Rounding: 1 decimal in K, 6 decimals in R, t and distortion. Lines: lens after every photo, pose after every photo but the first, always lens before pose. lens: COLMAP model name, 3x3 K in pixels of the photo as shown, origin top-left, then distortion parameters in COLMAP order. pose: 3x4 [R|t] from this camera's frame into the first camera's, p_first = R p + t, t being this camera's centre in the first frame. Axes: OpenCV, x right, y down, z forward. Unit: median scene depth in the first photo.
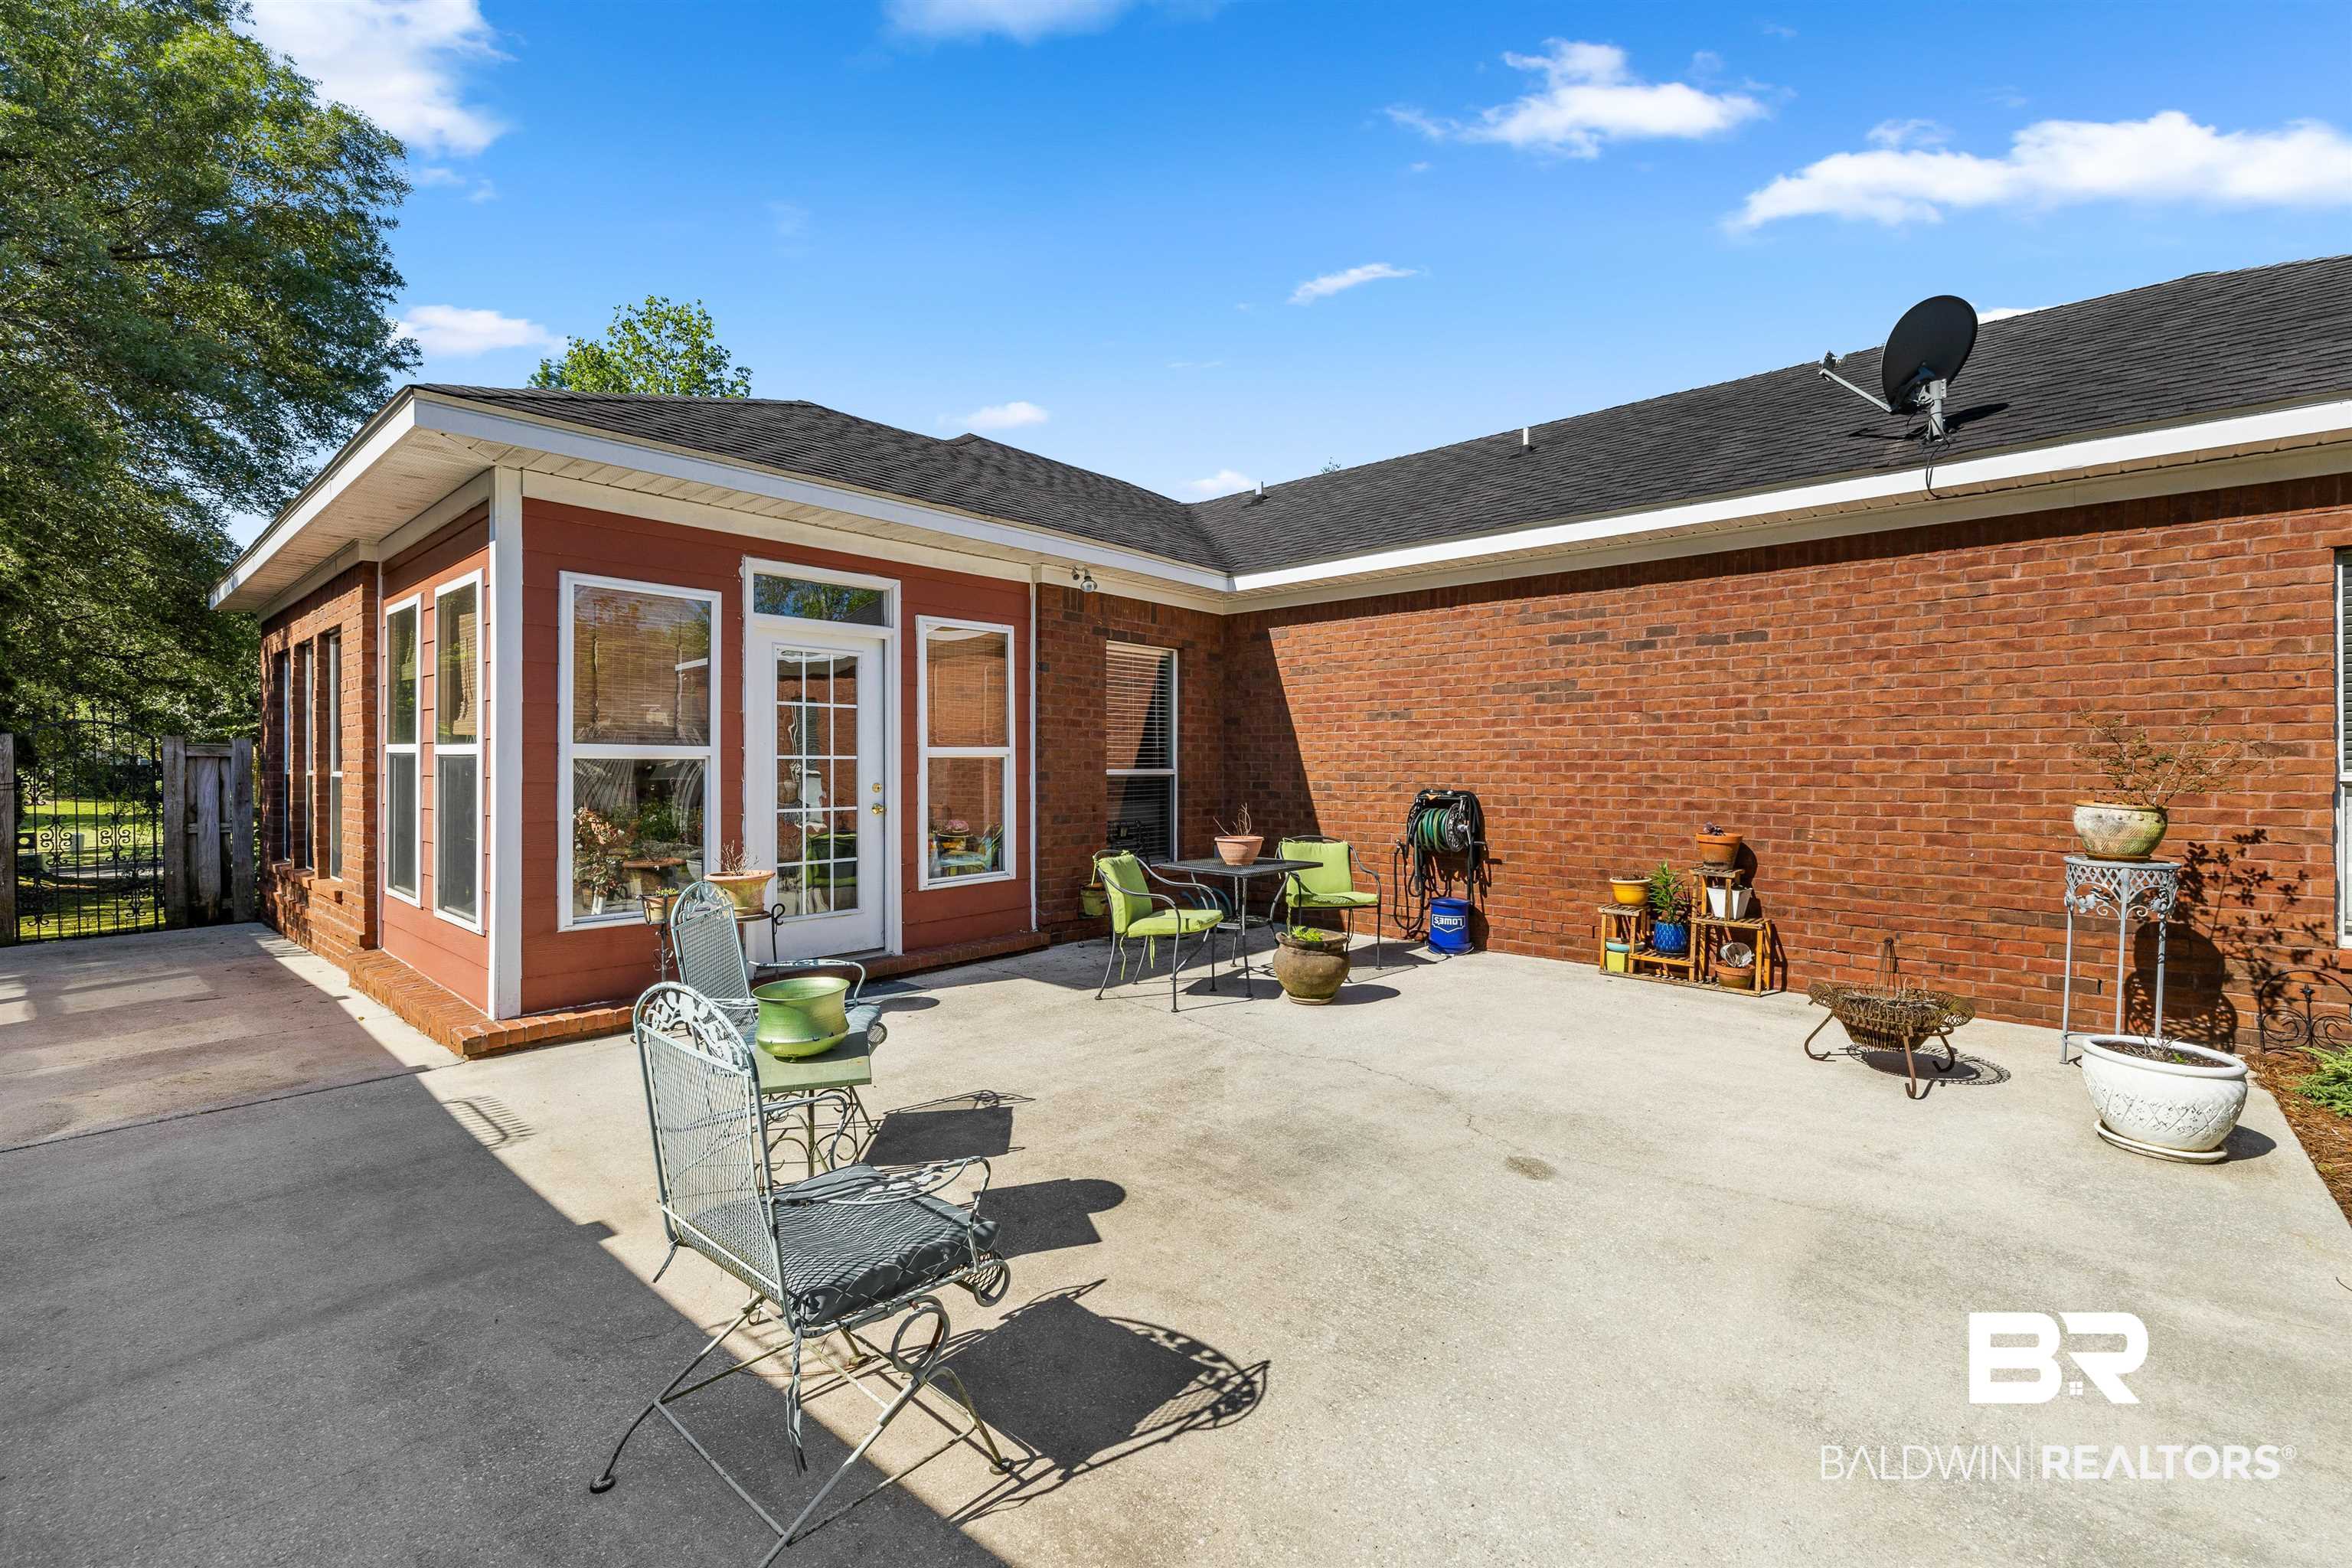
lens RADIAL K [[994.4, 0, 1167.6], [0, 994.4, 773.9], [0, 0, 1]] dist [0.000245, -0.001304]
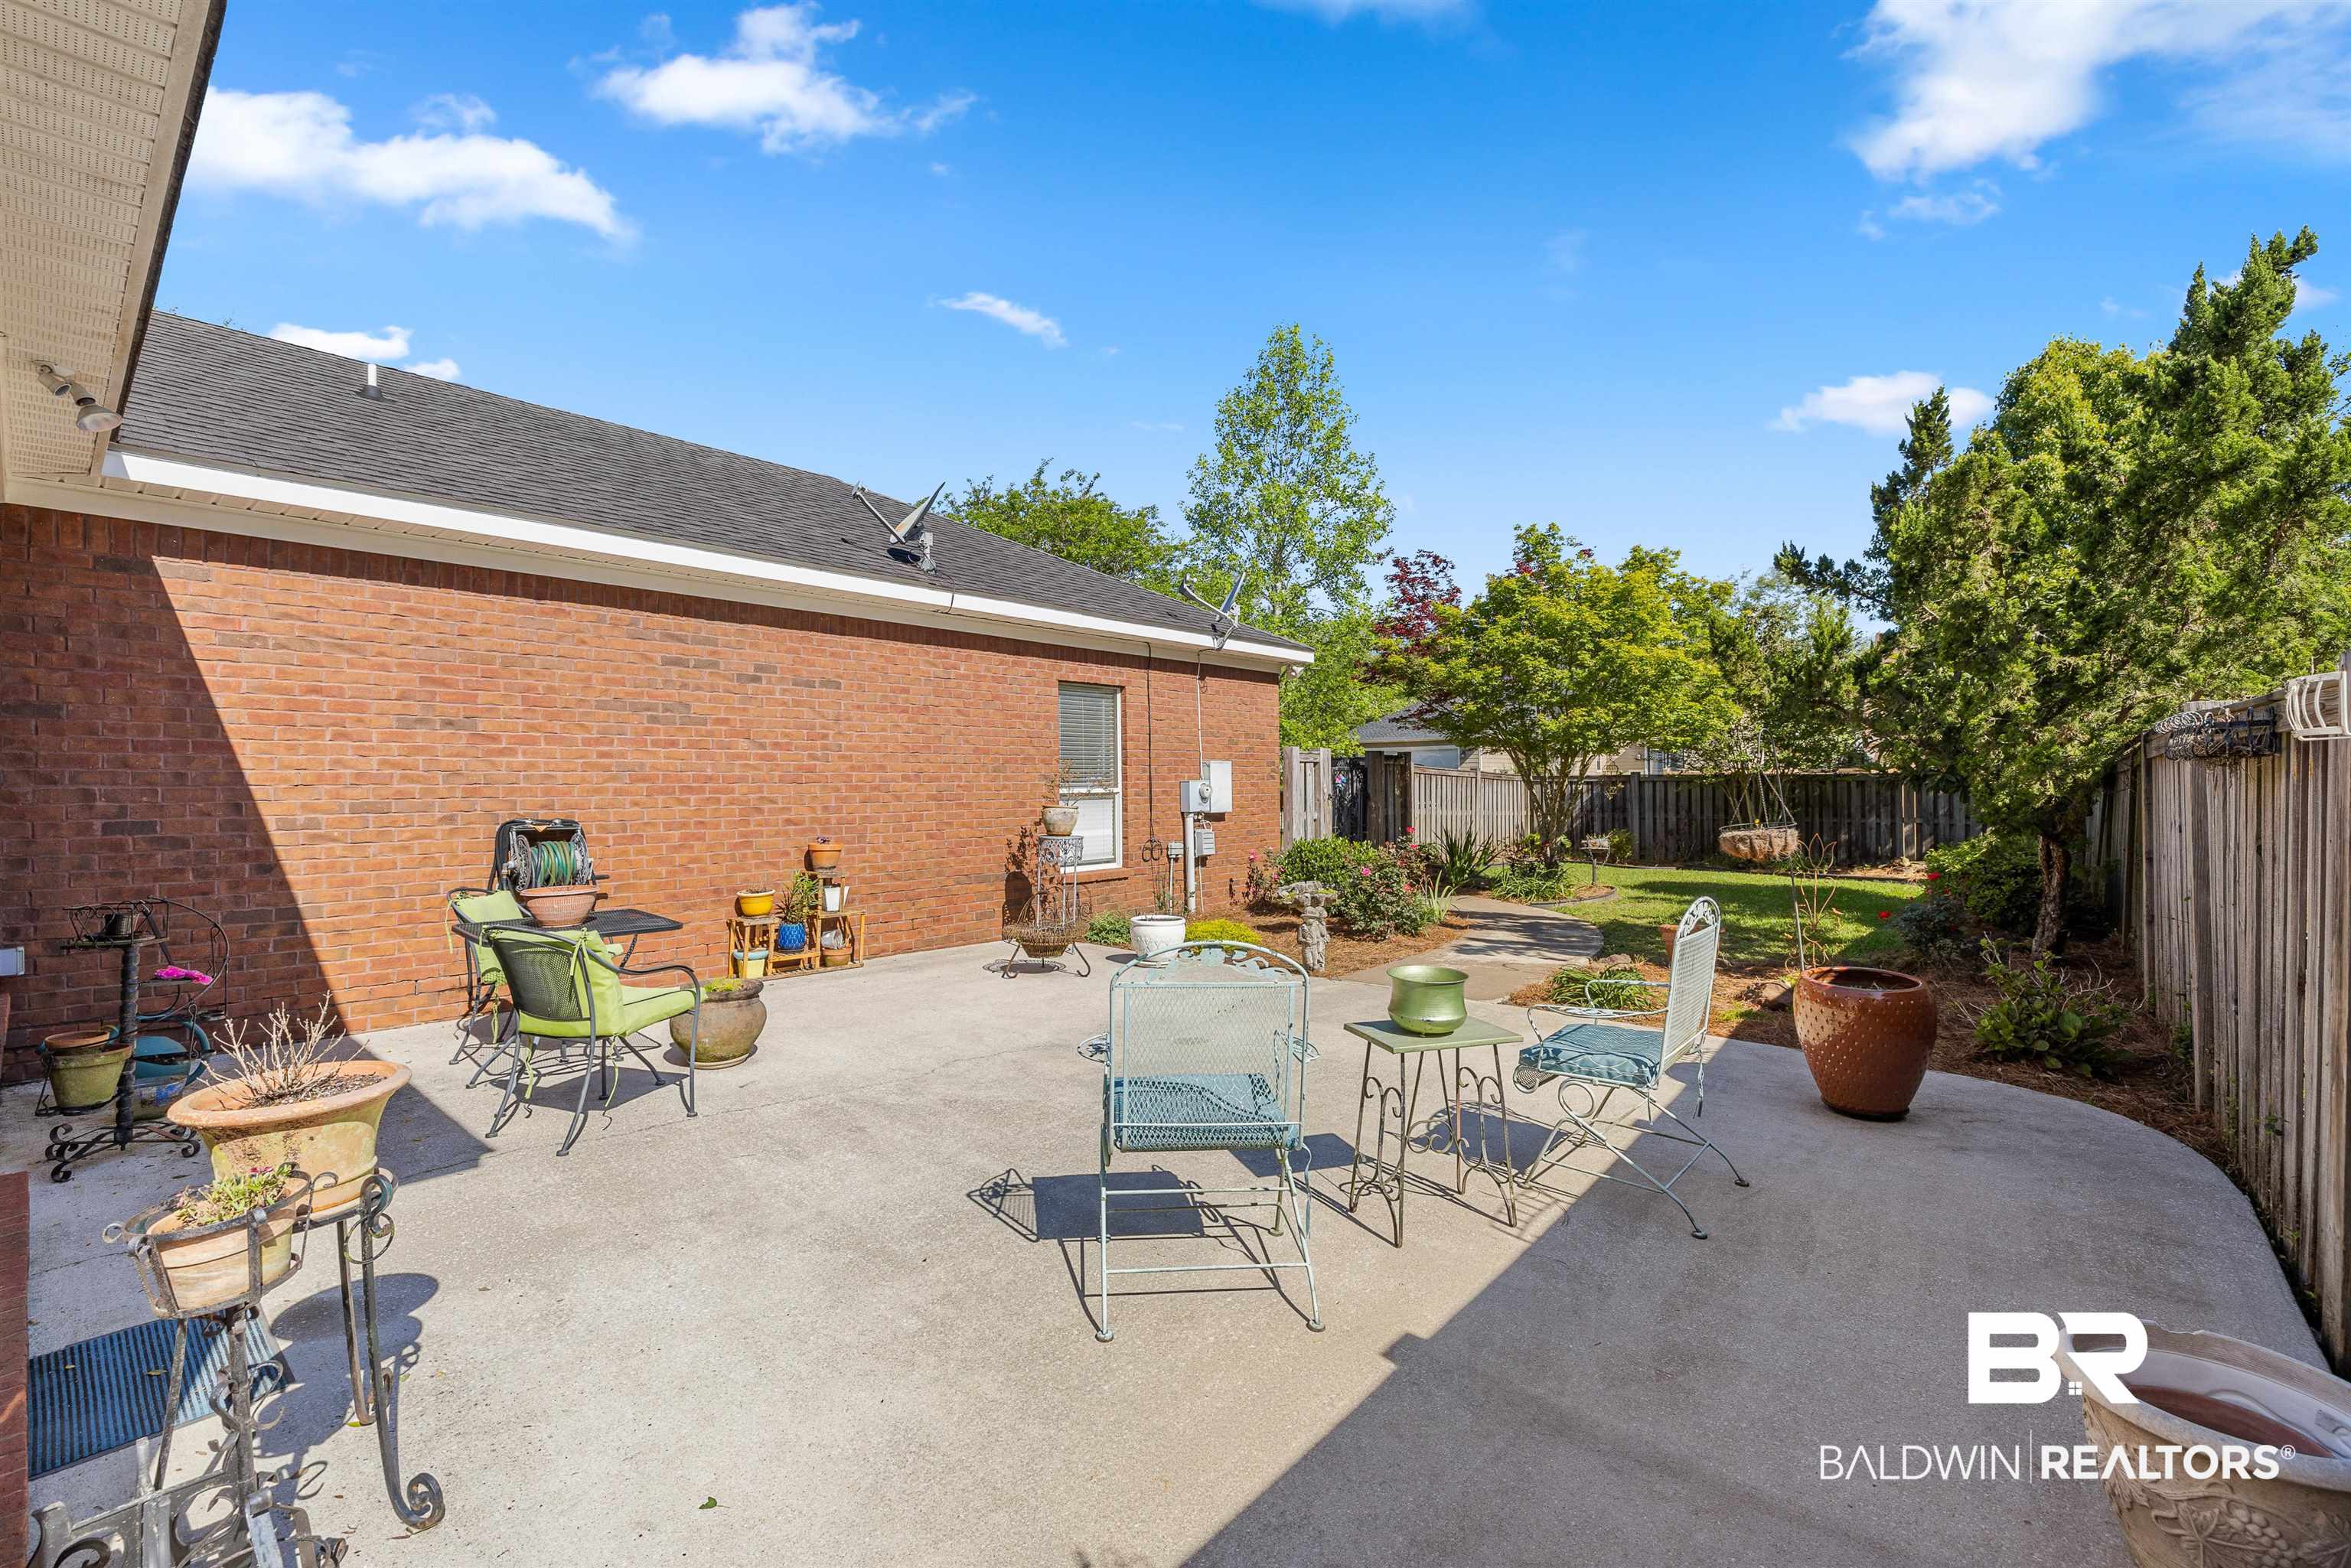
lens RADIAL K [[994.0, 0, 1177.1], [0, 994.0, 793.1], [0, 0, 1]] dist [0.000245, -0.001304]
pose [[-0.004069, -0.007735, 0.999962, -0.624349], [0.017213, 0.999821, 0.007804, -0.003293], [-0.999844, 0.017244, -0.003935, 0.532539]]
